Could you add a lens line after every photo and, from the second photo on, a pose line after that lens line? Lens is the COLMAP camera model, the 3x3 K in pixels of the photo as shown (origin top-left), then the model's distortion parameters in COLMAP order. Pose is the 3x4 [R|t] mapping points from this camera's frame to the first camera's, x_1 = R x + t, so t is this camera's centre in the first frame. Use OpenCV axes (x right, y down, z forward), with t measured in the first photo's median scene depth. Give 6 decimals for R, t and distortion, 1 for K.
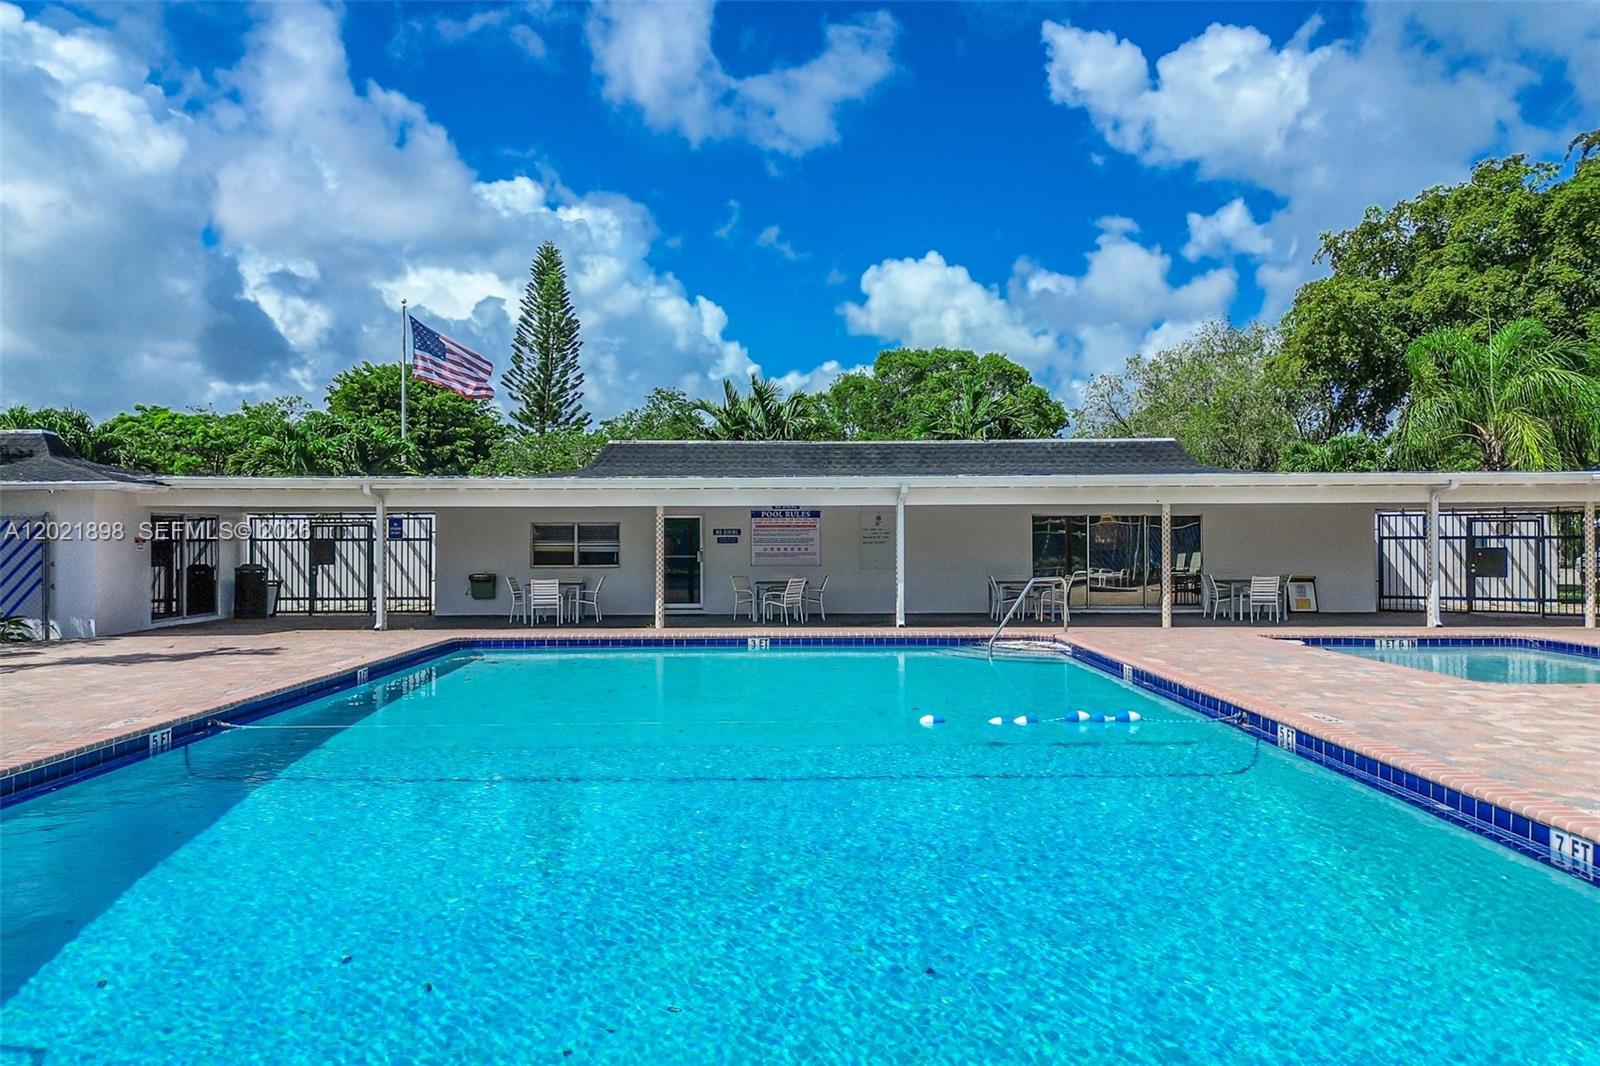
lens RADIAL K [[1144.9, 0, 799.3], [0, 1144.9, 531.8], [0, 0, 1]] dist [0.000314, 0.000222]
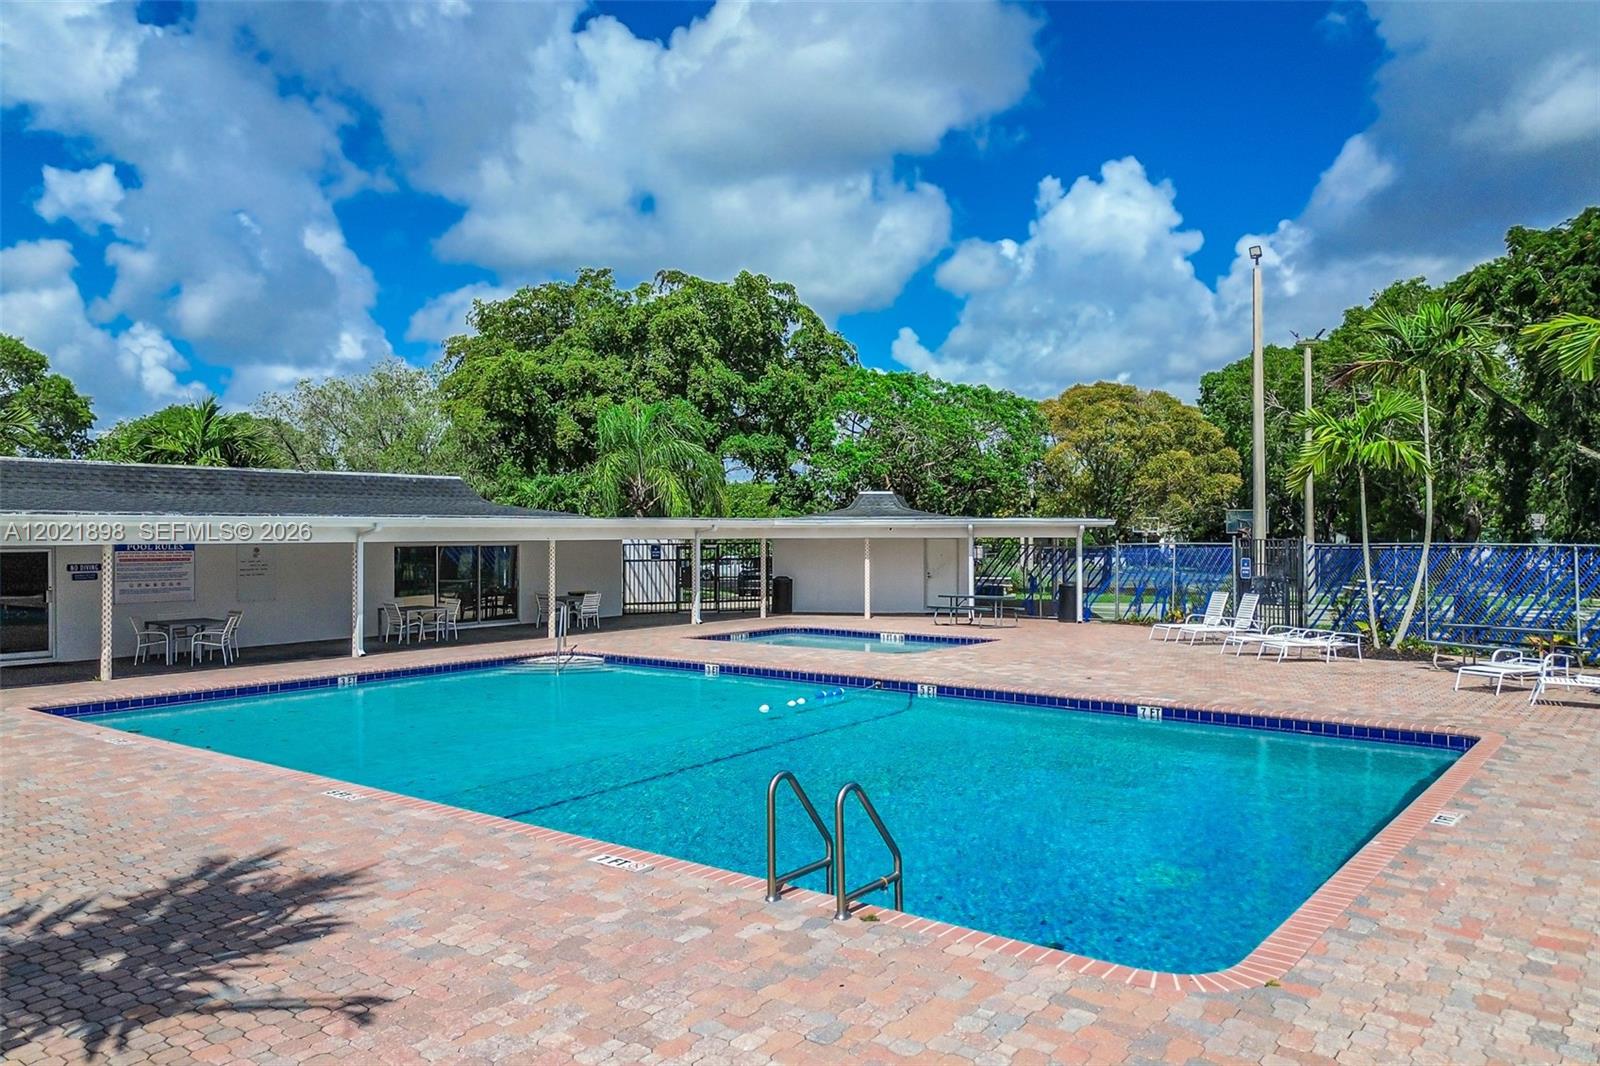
lens RADIAL K [[1111.4, 0, 799.4], [0, 1111.4, 535.4], [0, 0, 1]] dist [0.080730, 0.000686]
pose [[0.605436, 0.001534, 0.795892, -0.430114], [-0.003786, 0.999992, 0.000952, -0.027435], [-0.795885, -0.003590, 0.605438, 0.028290]]
